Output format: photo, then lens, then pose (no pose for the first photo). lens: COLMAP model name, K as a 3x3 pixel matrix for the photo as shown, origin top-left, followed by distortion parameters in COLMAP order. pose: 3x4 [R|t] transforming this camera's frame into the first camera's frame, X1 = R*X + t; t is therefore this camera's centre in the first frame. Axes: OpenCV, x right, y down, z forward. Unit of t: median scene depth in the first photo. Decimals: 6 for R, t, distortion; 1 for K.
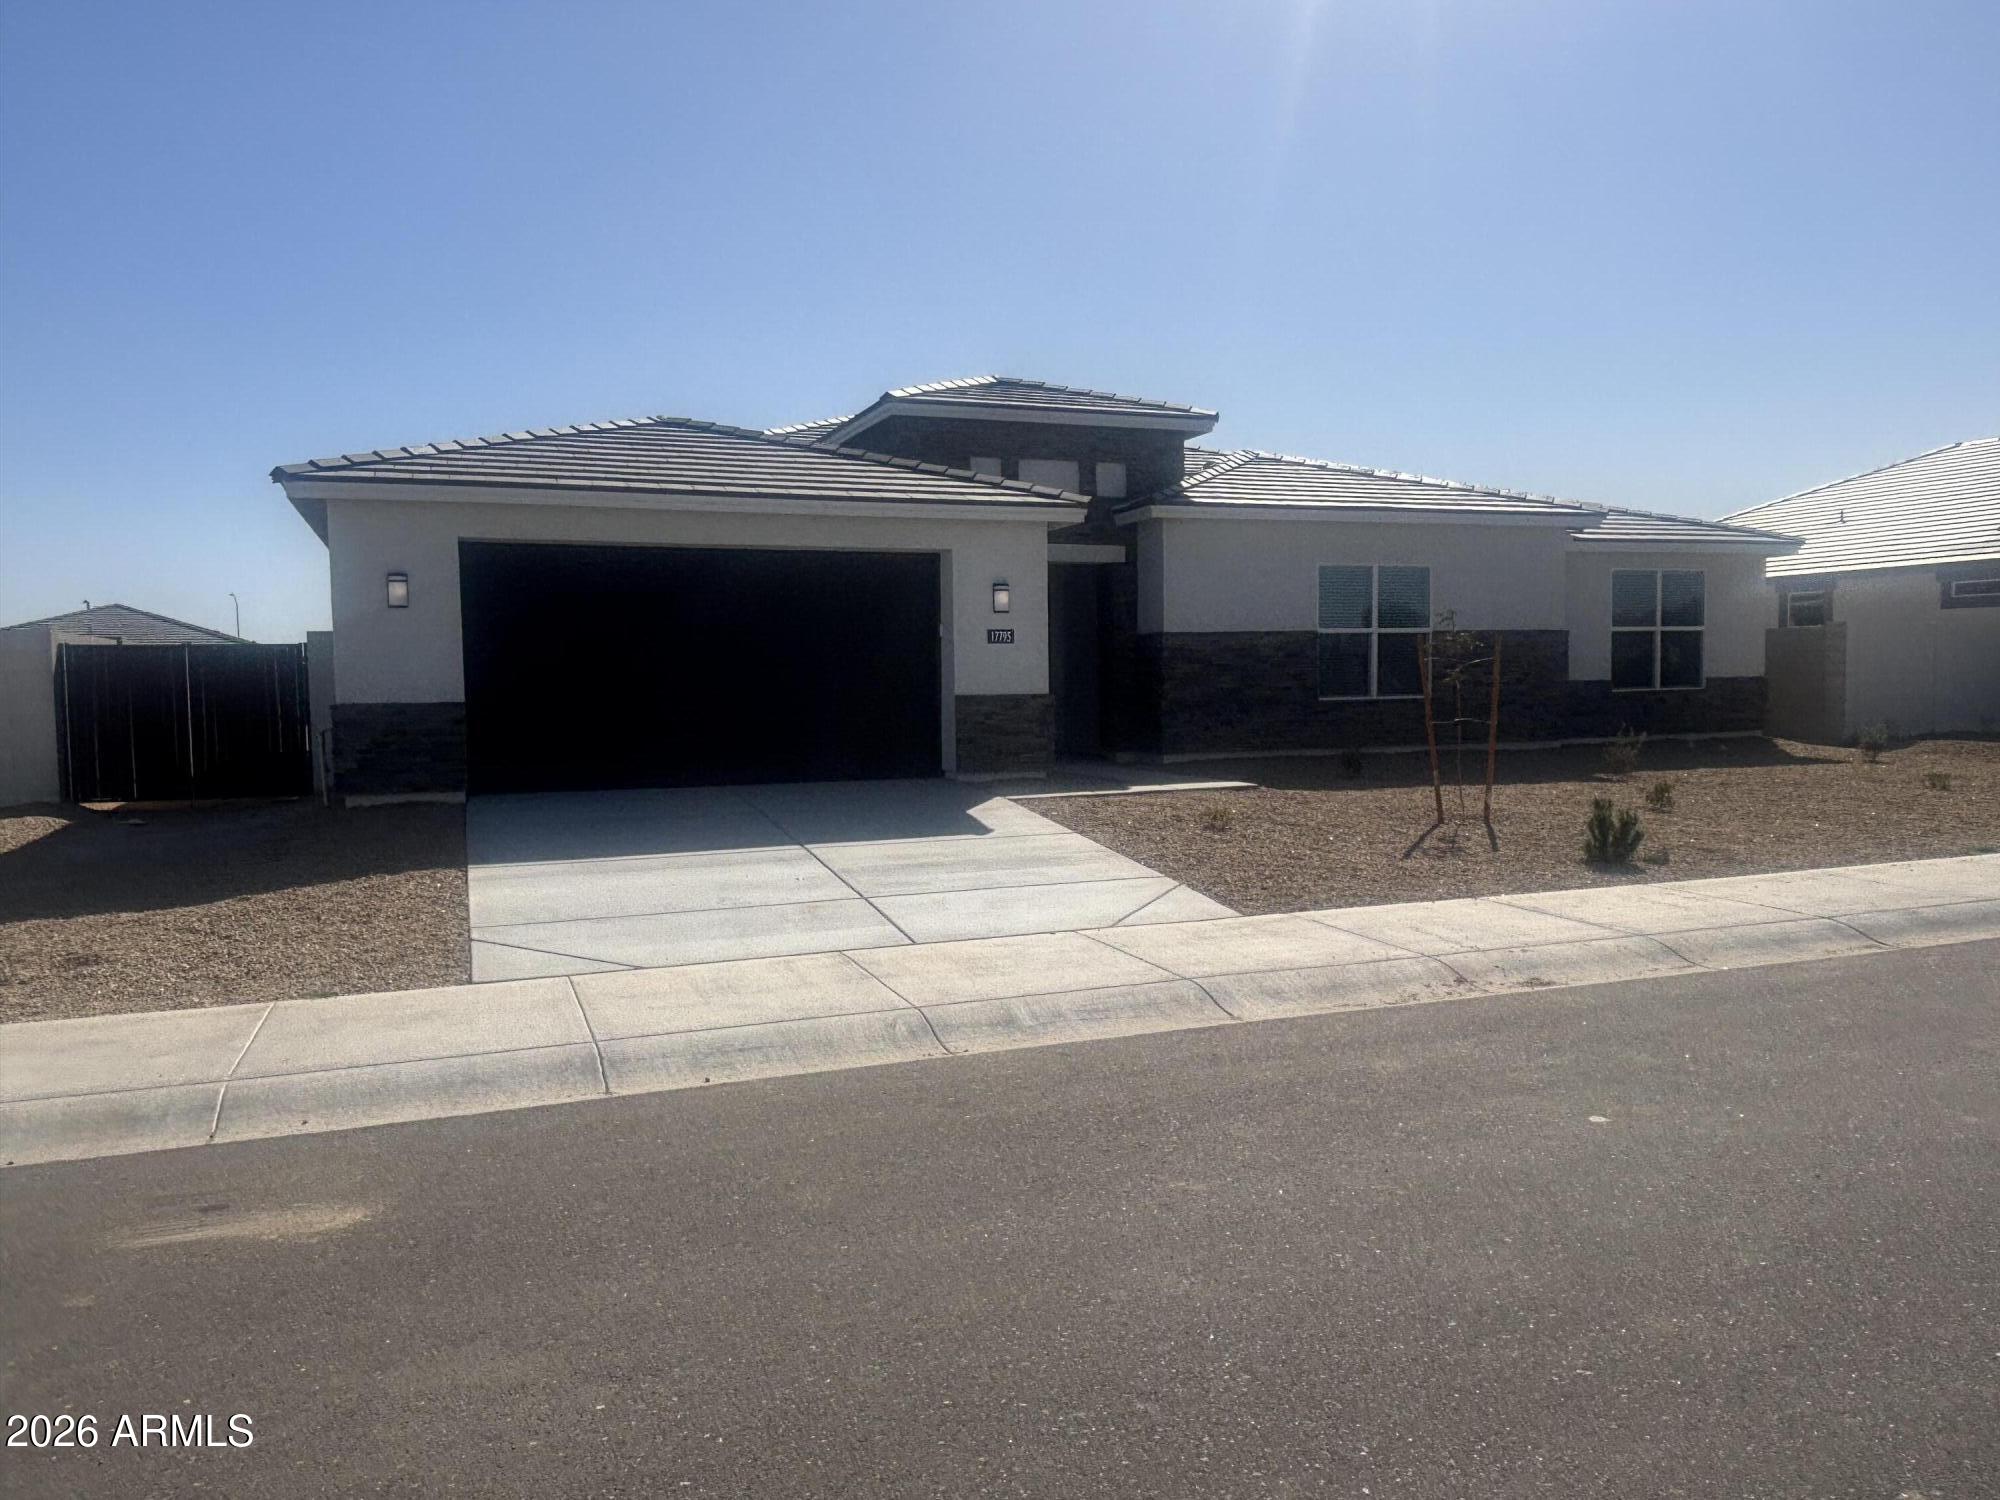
lens RADIAL K [[1474.8, 0, 1000.0], [0, 1474.8, 750.0], [0, 0, 1]] dist [0.037224, -0.000510]
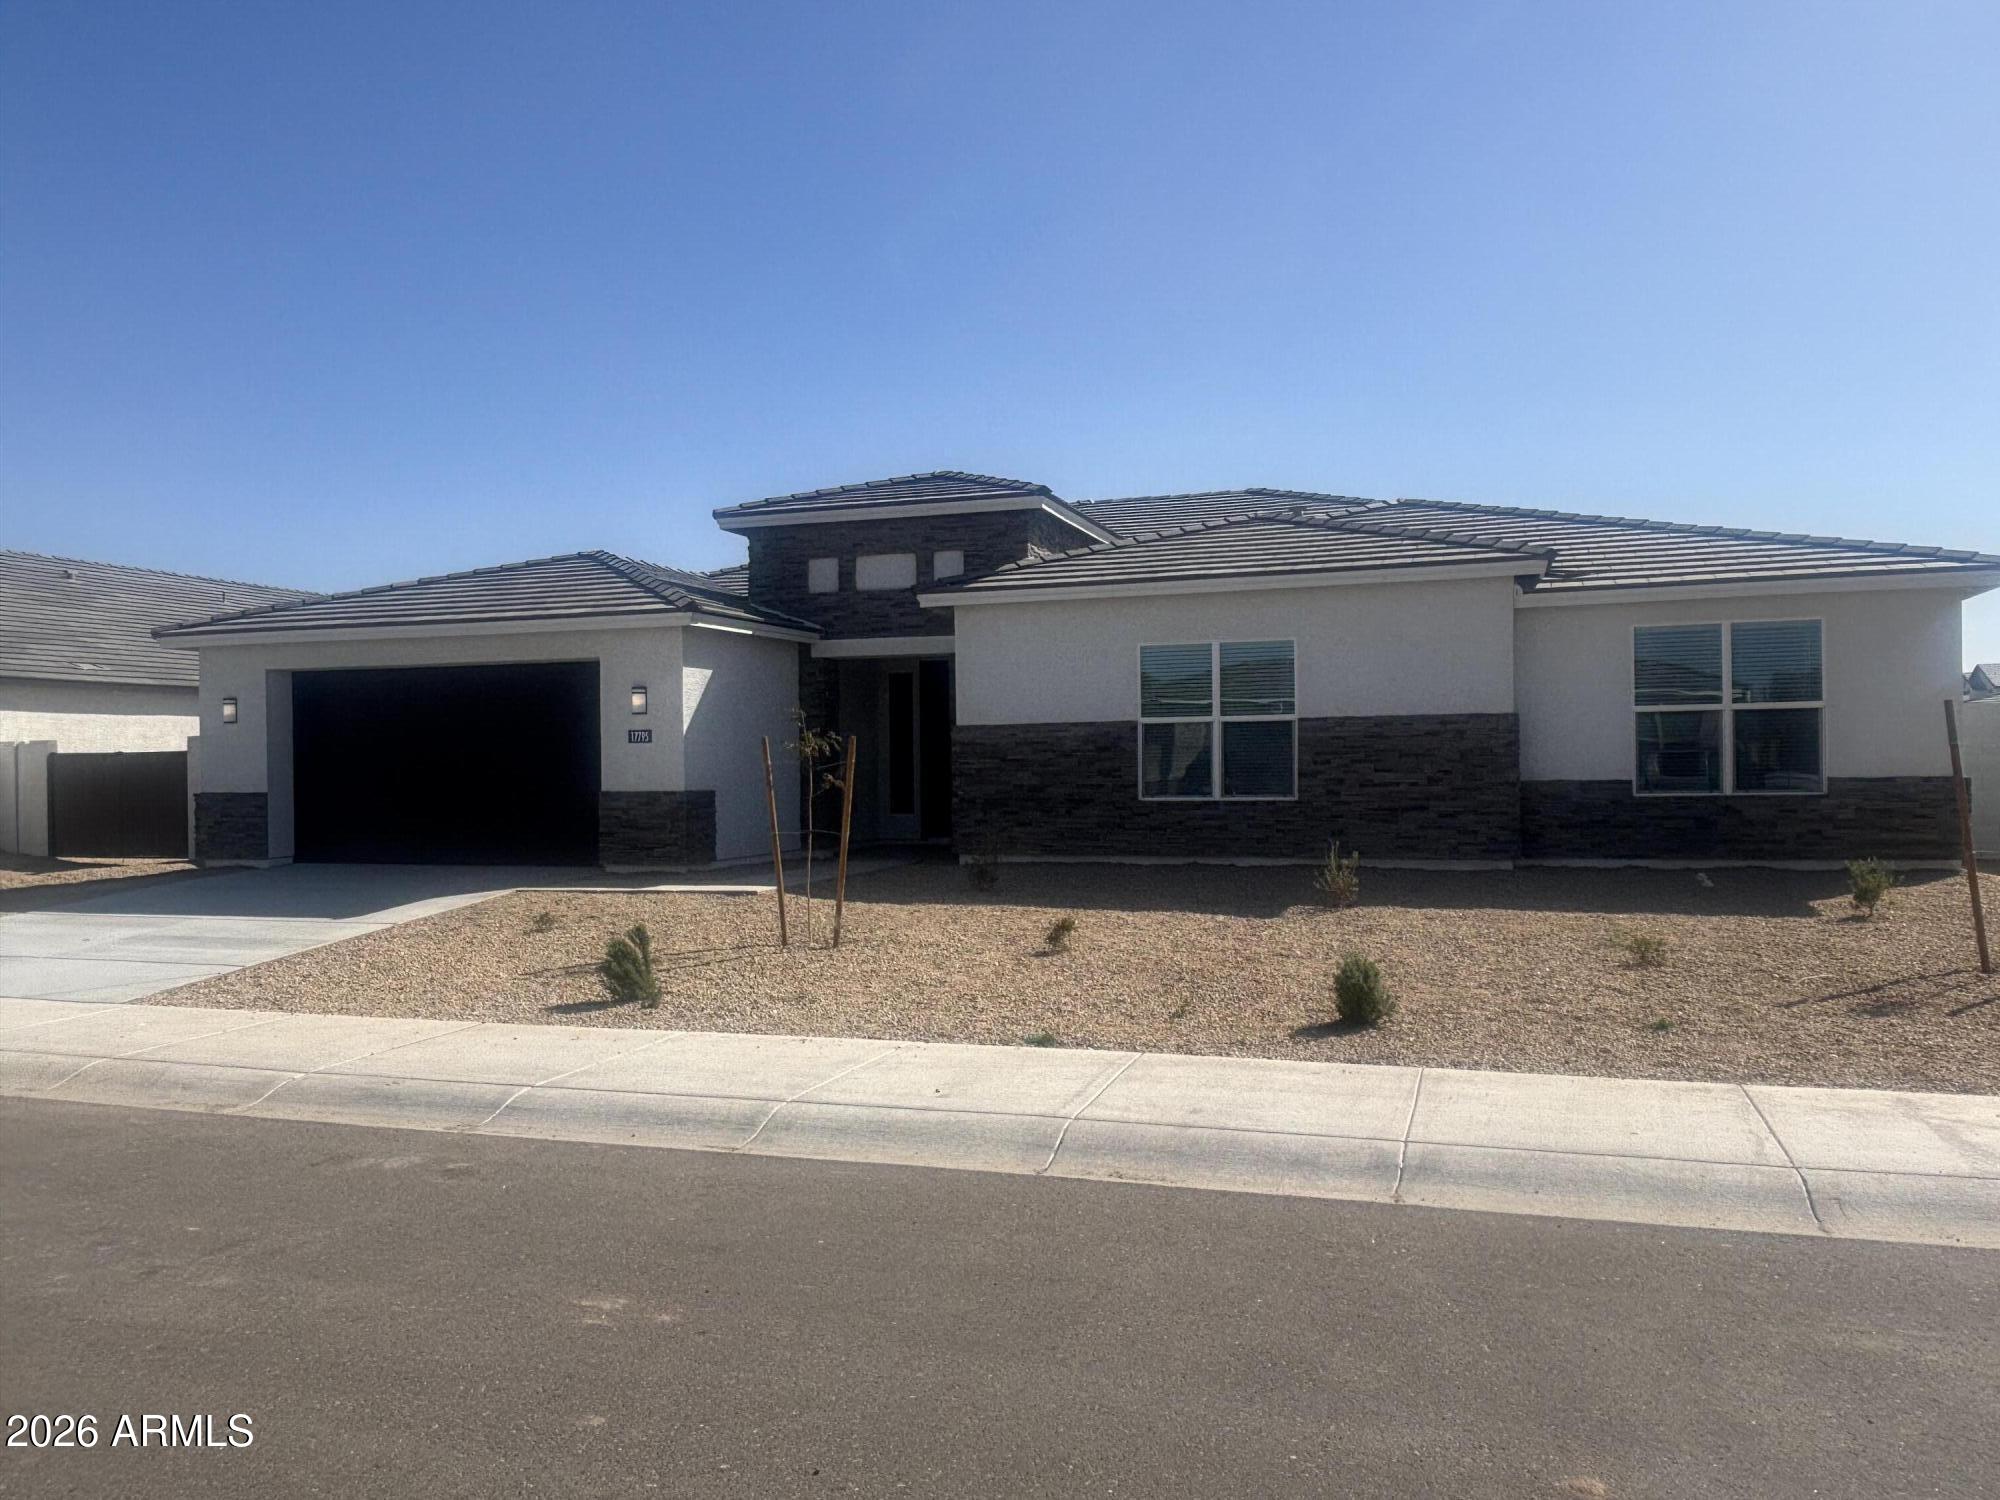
lens RADIAL K [[1451.0, 0, 1000.0], [0, 1451.0, 750.0], [0, 0, 1]] dist [0.007958, -0.000352]
pose [[0.769248, -0.001237, -0.638949, 0.711063], [-0.029833, 0.998838, -0.037851, -0.029282], [0.638253, 0.048178, 0.768317, 0.299734]]
